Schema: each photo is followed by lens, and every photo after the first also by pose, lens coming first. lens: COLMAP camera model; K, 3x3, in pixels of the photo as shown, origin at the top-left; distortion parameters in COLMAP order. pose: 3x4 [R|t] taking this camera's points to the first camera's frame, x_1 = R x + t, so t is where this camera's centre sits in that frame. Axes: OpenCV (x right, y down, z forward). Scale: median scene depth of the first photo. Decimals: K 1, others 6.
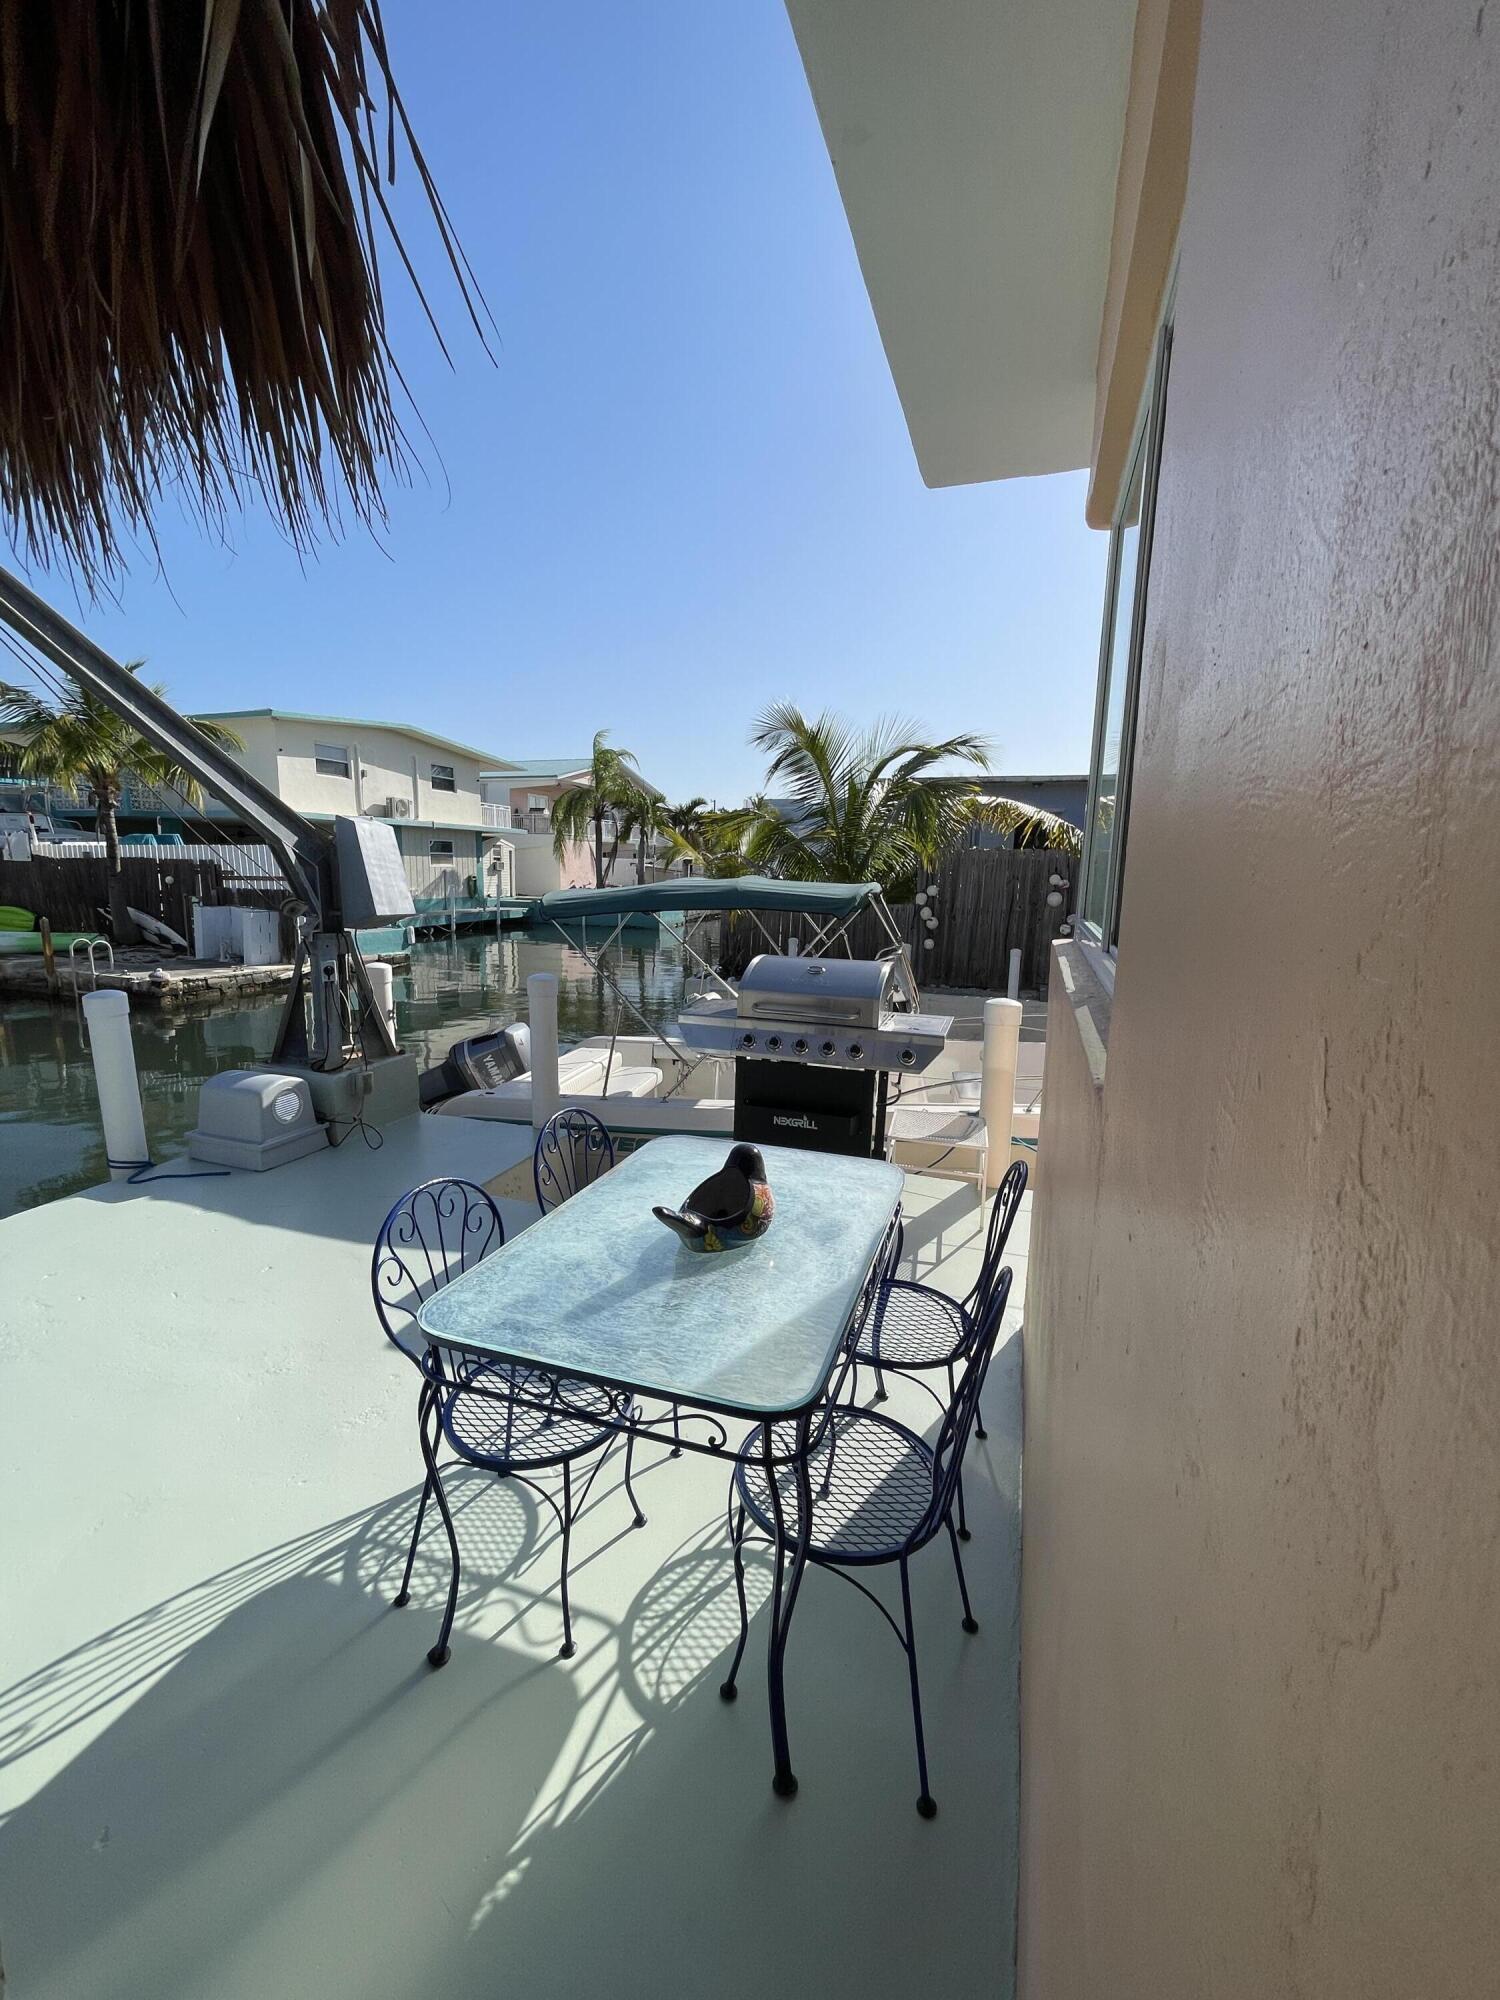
lens RADIAL K [[806.1, 0, 737.3], [0, 806.1, 998.7], [0, 0, 1]] dist [-0.001047, 0.000868]
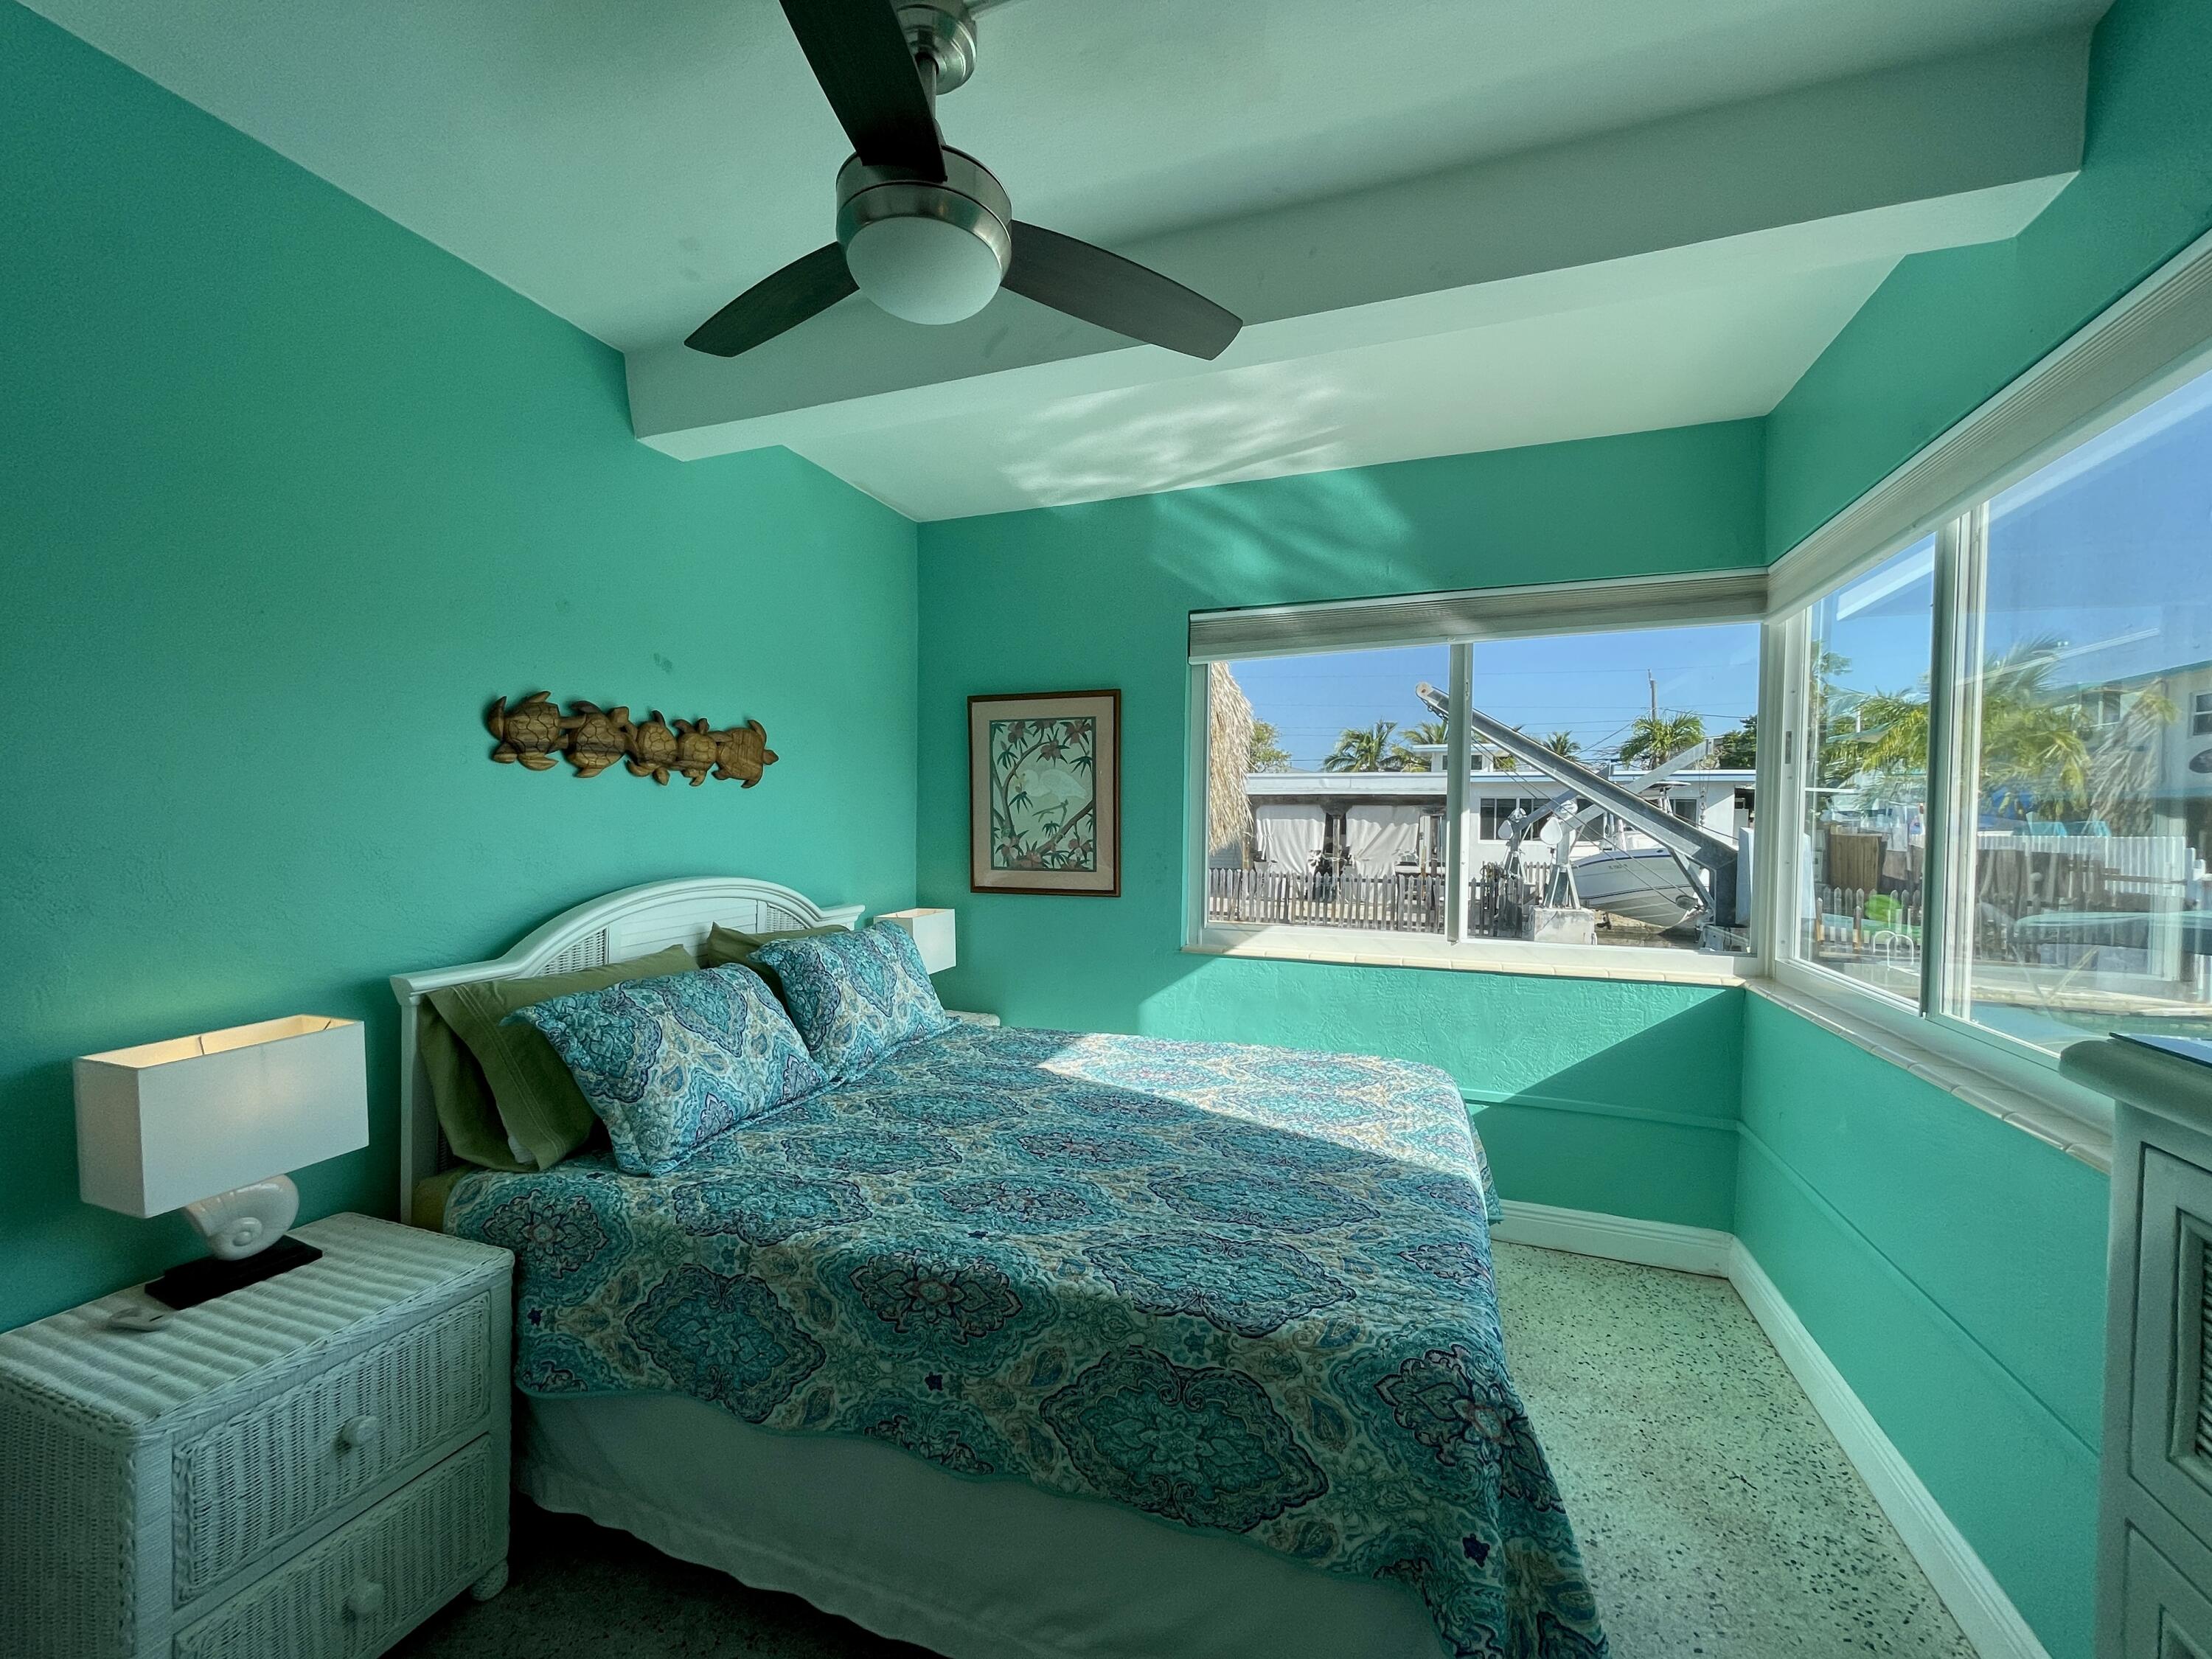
lens RADIAL K [[891.5, 0, 1104.5], [0, 891.5, 835.9], [0, 0, 1]] dist [-0.001047, 0.000868]
pose [[-0.001279, 0.001019, -0.999999, 0.232534], [-0.178822, 0.983881, 0.001231, -0.014846], [0.983881, 0.178823, -0.001076, 0.025121]]
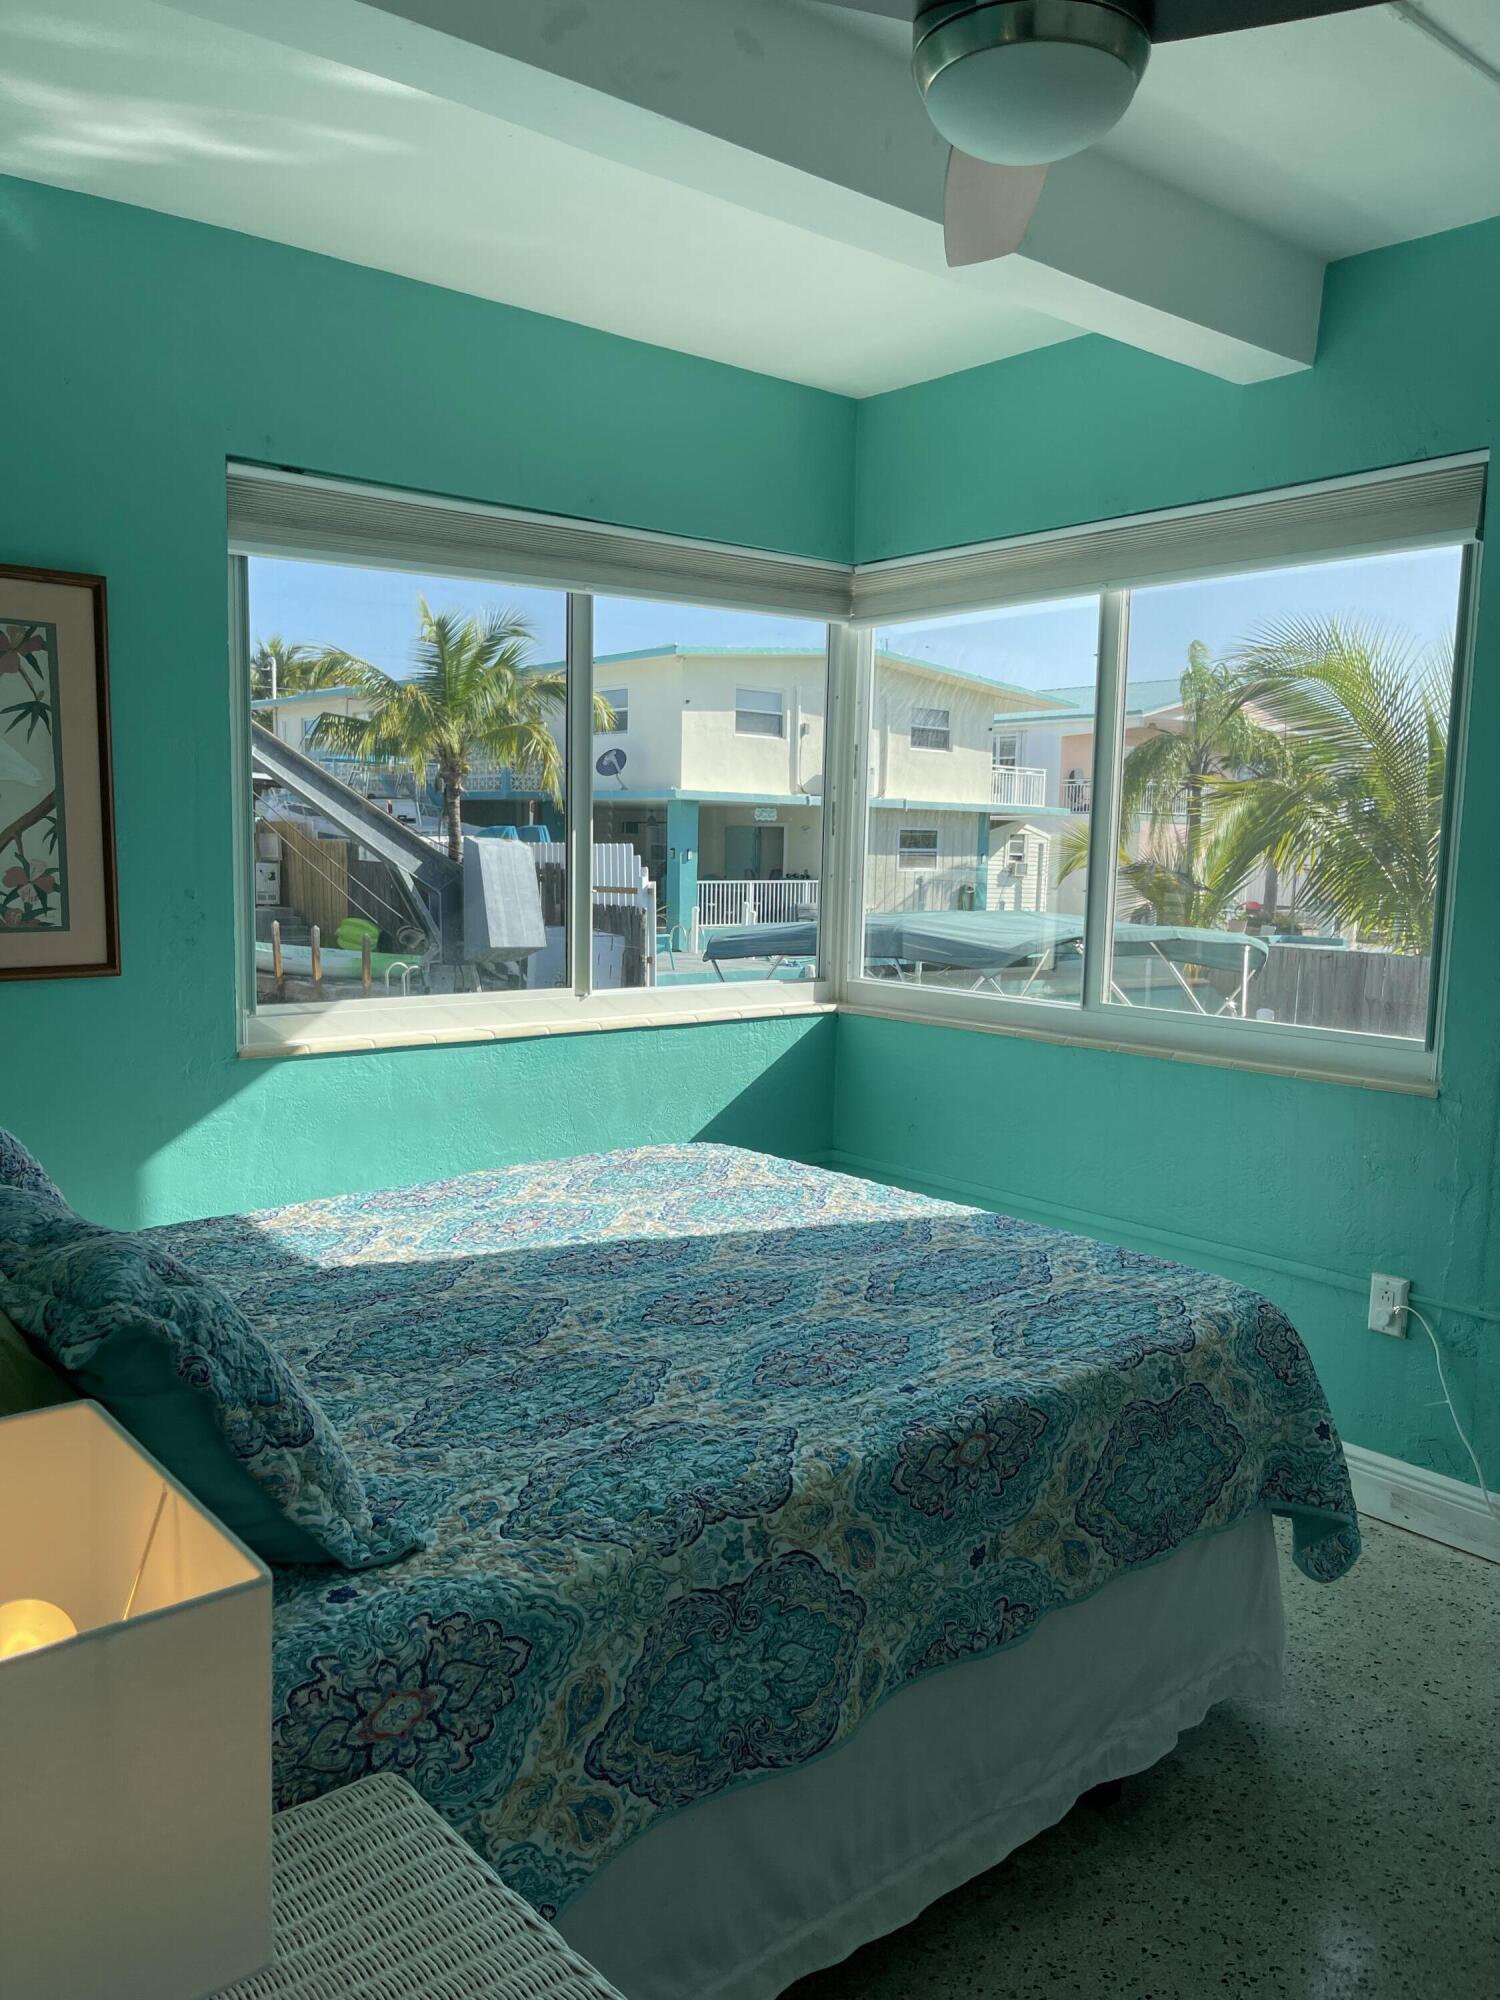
lens RADIAL K [[1513.5, 0, 756.3], [0, 1513.5, 994.2], [0, 0, 1]] dist [0.046340, -0.040886]
pose [[0.865348, 0.049937, -0.498677, 0.189954], [-0.088146, 0.994678, -0.053352, 0.003841], [0.493359, 0.090124, 0.865144, -0.090844]]
